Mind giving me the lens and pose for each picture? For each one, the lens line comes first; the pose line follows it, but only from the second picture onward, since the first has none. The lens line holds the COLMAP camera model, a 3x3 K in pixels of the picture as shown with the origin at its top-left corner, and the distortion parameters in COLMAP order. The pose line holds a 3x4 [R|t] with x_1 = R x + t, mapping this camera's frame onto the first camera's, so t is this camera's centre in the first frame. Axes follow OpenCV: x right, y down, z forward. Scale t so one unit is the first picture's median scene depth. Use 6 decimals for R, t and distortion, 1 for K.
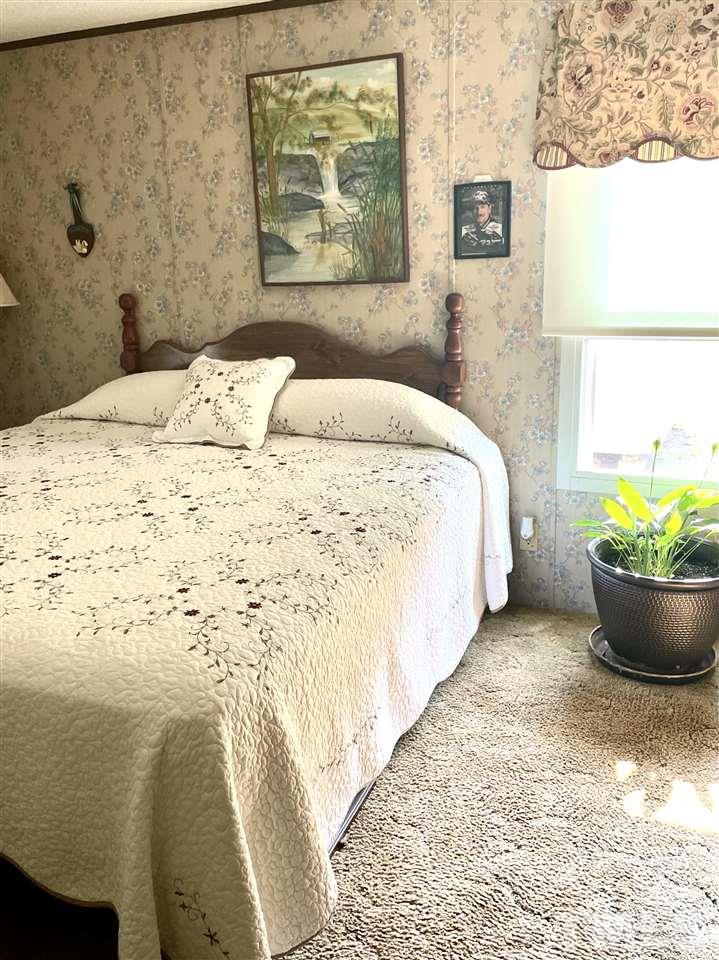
lens RADIAL K [[878.9, 0, 361.5], [0, 878.9, 479.2], [0, 0, 1]] dist [0.078687, -0.104478]
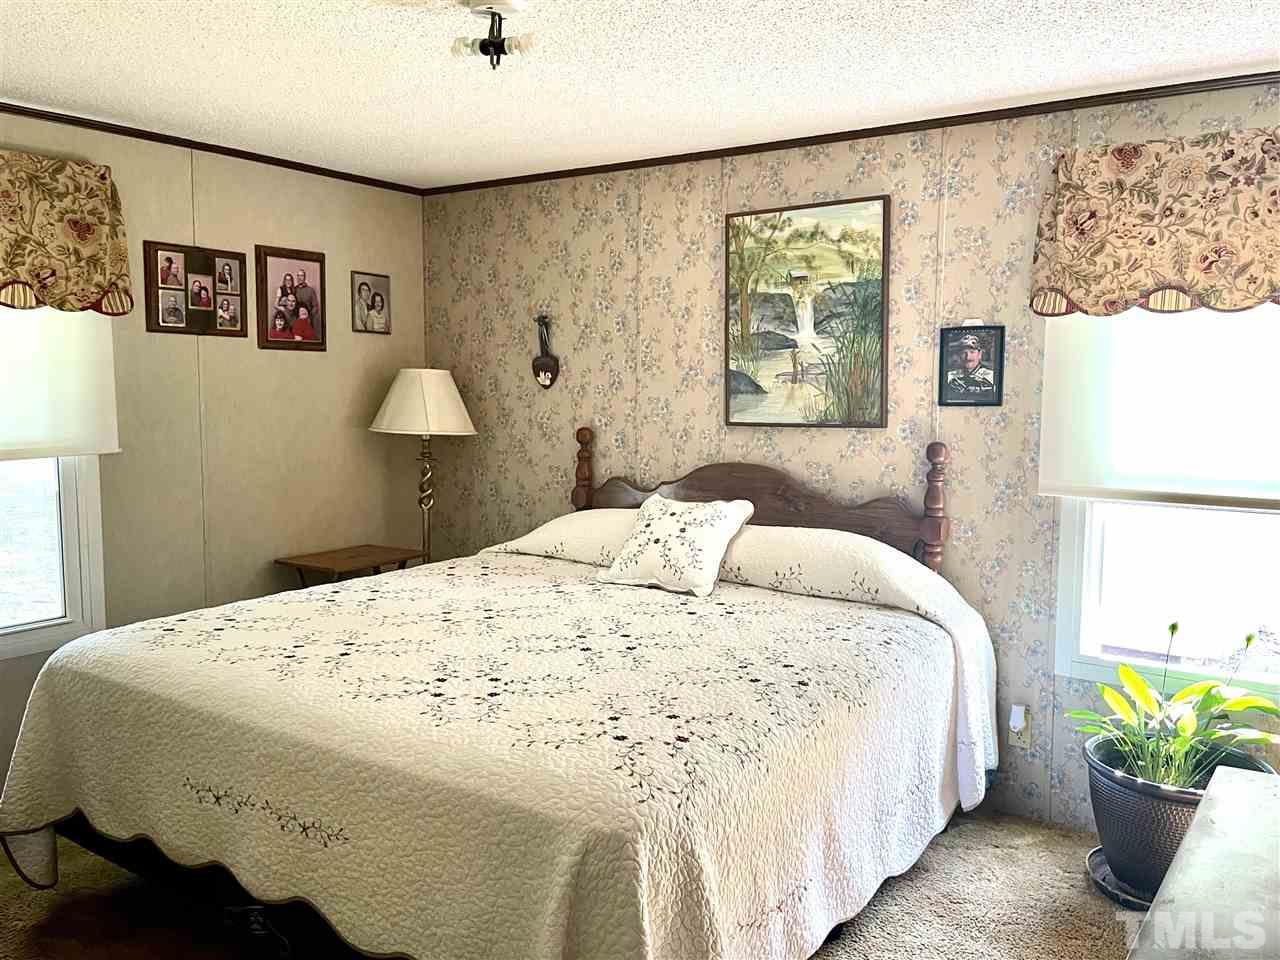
lens RADIAL K [[1074.4, 0, 640.8], [0, 1074.4, 477.7], [0, 0, 1]] dist [0.071612, -0.046438]
pose [[0.979154, 0.054550, -0.195656, 0.029581], [-0.086102, 0.983906, -0.156574, 0.025661], [0.183966, 0.170156, 0.968093, -0.128500]]
